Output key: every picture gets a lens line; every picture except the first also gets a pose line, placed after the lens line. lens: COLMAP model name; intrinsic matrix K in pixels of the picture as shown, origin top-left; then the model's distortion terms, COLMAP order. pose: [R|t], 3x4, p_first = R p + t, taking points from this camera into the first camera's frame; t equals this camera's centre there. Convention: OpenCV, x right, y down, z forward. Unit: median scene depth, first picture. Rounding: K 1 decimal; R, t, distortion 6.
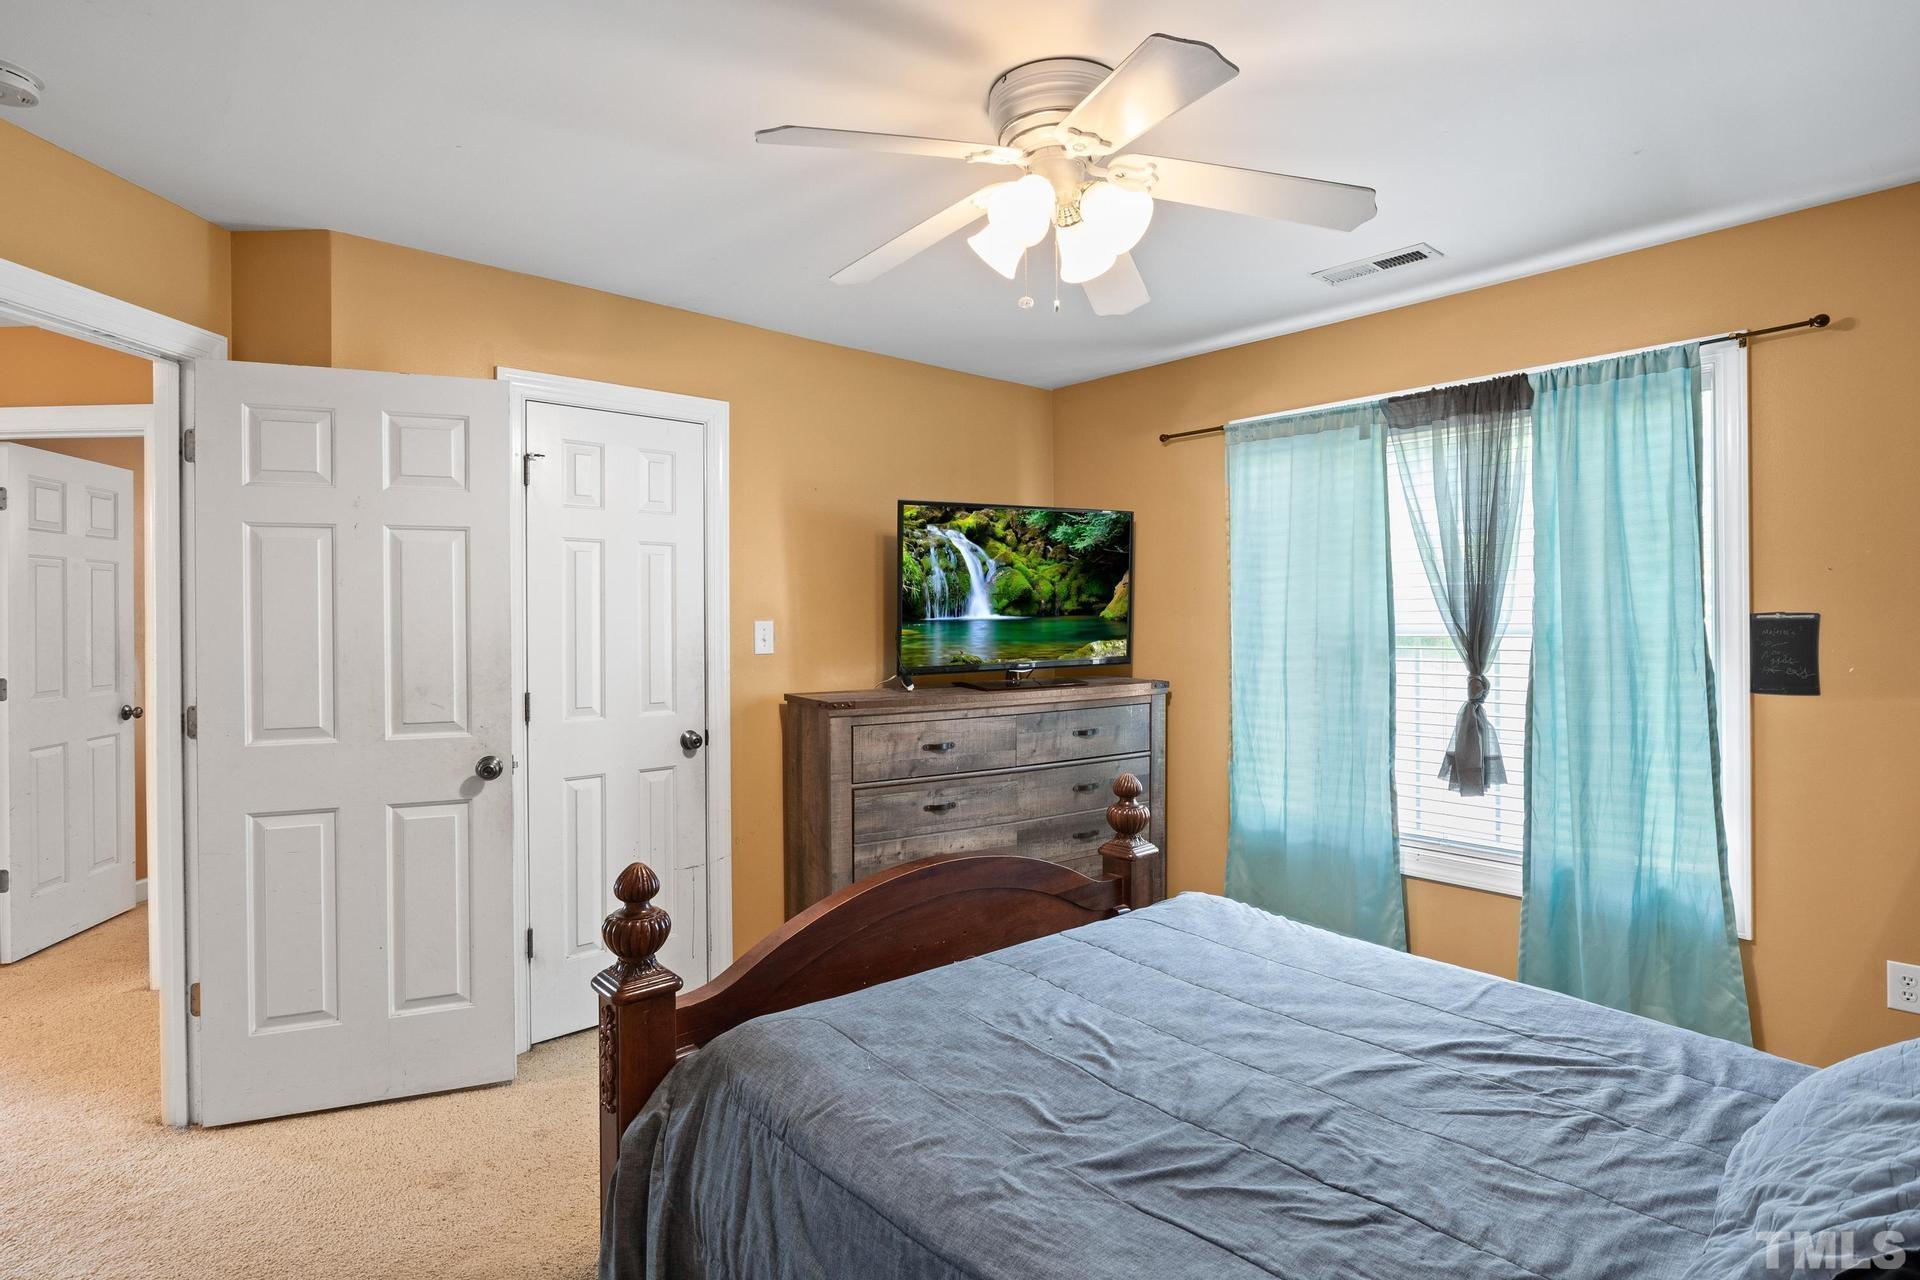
lens RADIAL K [[952.6, 0, 954.7], [0, 952.6, 624.7], [0, 0, 1]] dist [-0.008932, -0.001100]
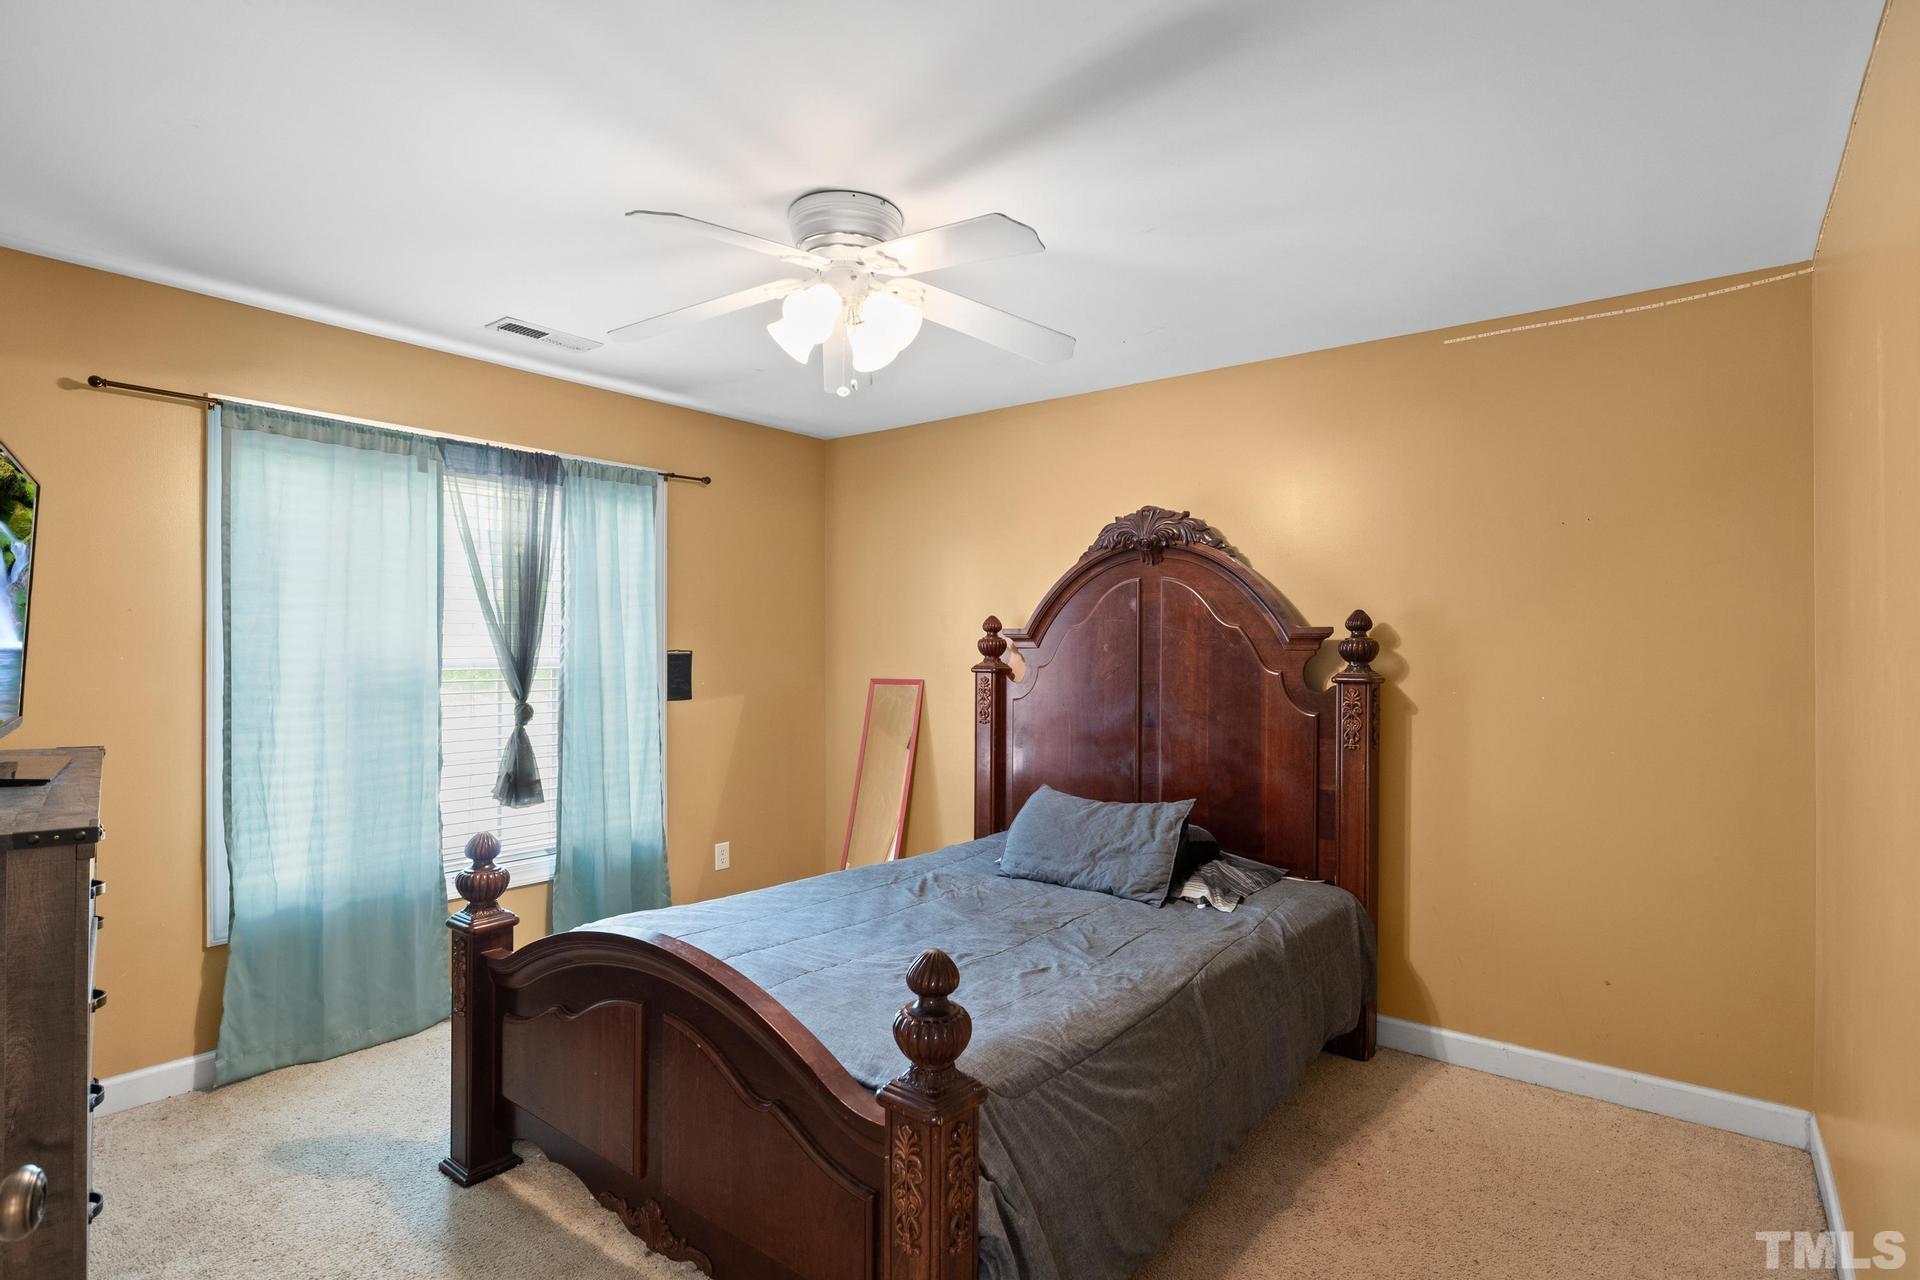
lens RADIAL K [[960.4, 0, 960.0], [0, 960.4, 640.0], [0, 0, 1]] dist [-0.008326, -0.000154]
pose [[-0.167093, 0.017782, 0.985781, -0.689485], [0.007335, 0.999832, -0.016792, 0.000811], [-0.985914, 0.004425, -0.167196, 0.660057]]
